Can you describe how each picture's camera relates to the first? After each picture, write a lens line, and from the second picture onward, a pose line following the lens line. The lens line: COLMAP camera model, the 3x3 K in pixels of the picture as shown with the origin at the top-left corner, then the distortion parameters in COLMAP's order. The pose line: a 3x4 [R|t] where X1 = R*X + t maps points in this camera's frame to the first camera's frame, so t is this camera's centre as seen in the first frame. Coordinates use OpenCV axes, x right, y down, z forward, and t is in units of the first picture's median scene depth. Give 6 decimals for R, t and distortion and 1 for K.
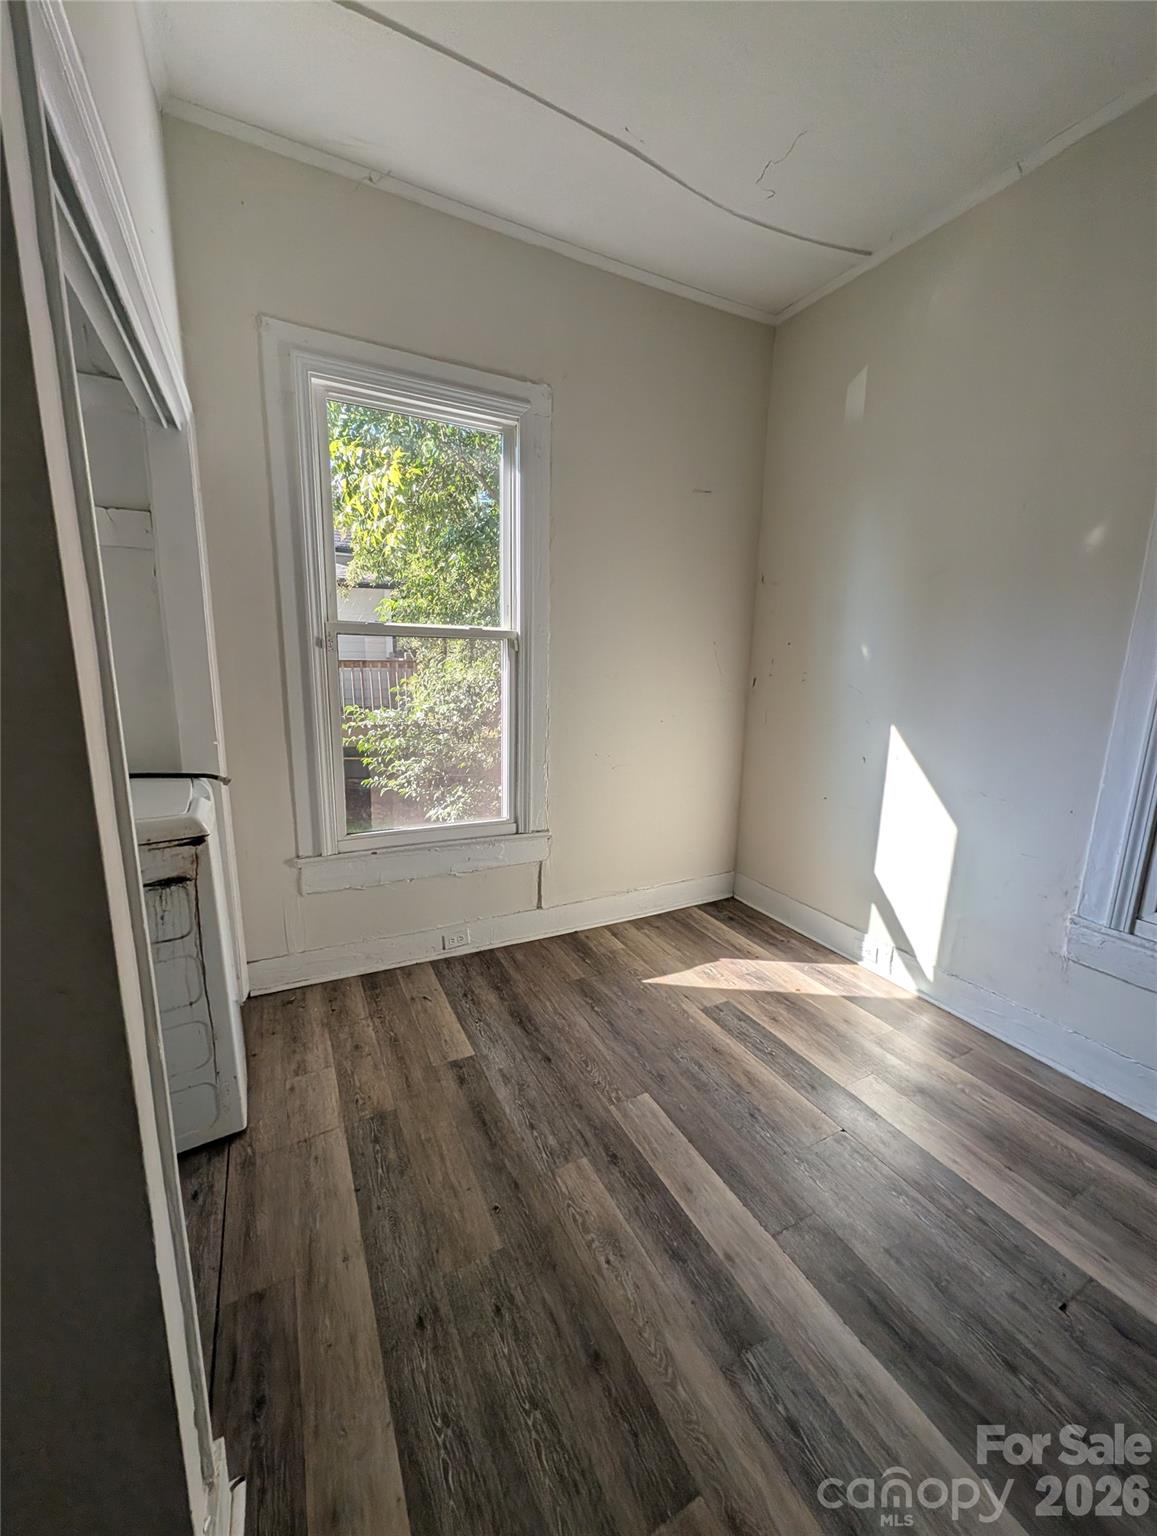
lens RADIAL K [[589.2, 0, 569.5], [0, 589.2, 768.9], [0, 0, 1]] dist [0.001322, -0.000187]
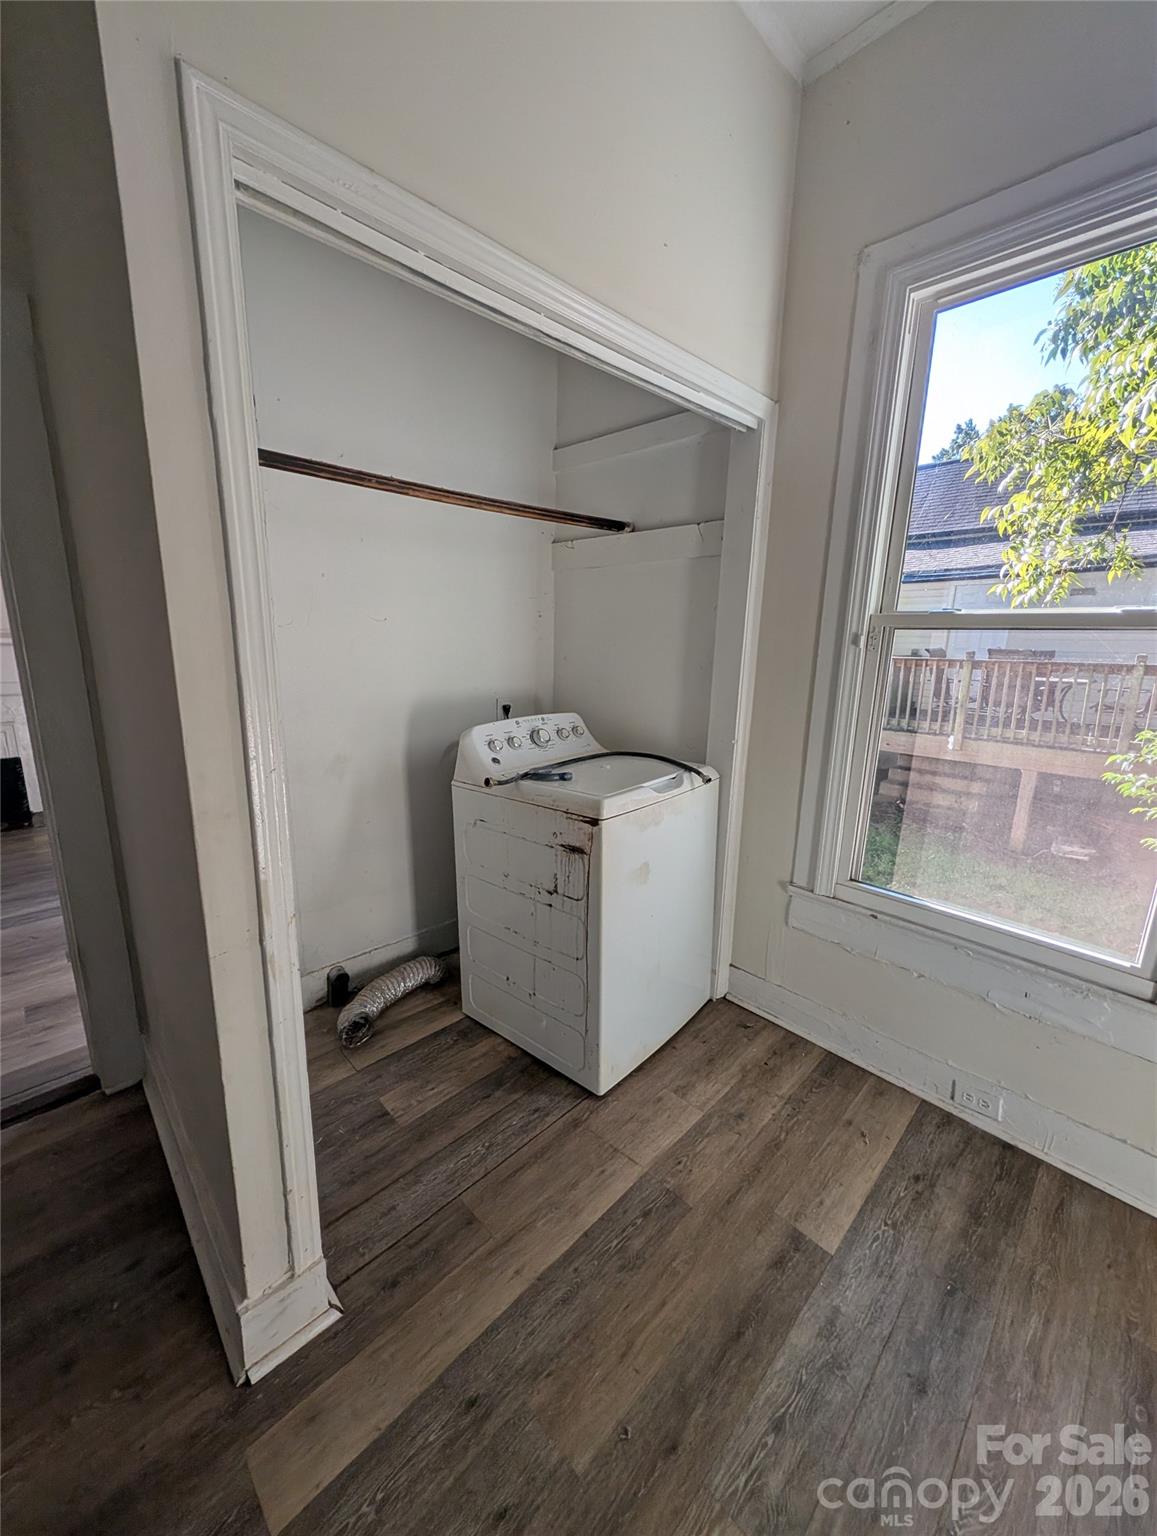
lens RADIAL K [[589.2, 0, 575.6], [0, 589.2, 770.3], [0, 0, 1]] dist [0.001322, -0.000187]
pose [[0.314360, 0.191242, -0.929841, 0.260075], [-0.192246, 0.972027, 0.134924, -0.081890], [0.929634, 0.136344, 0.342332, 0.420769]]
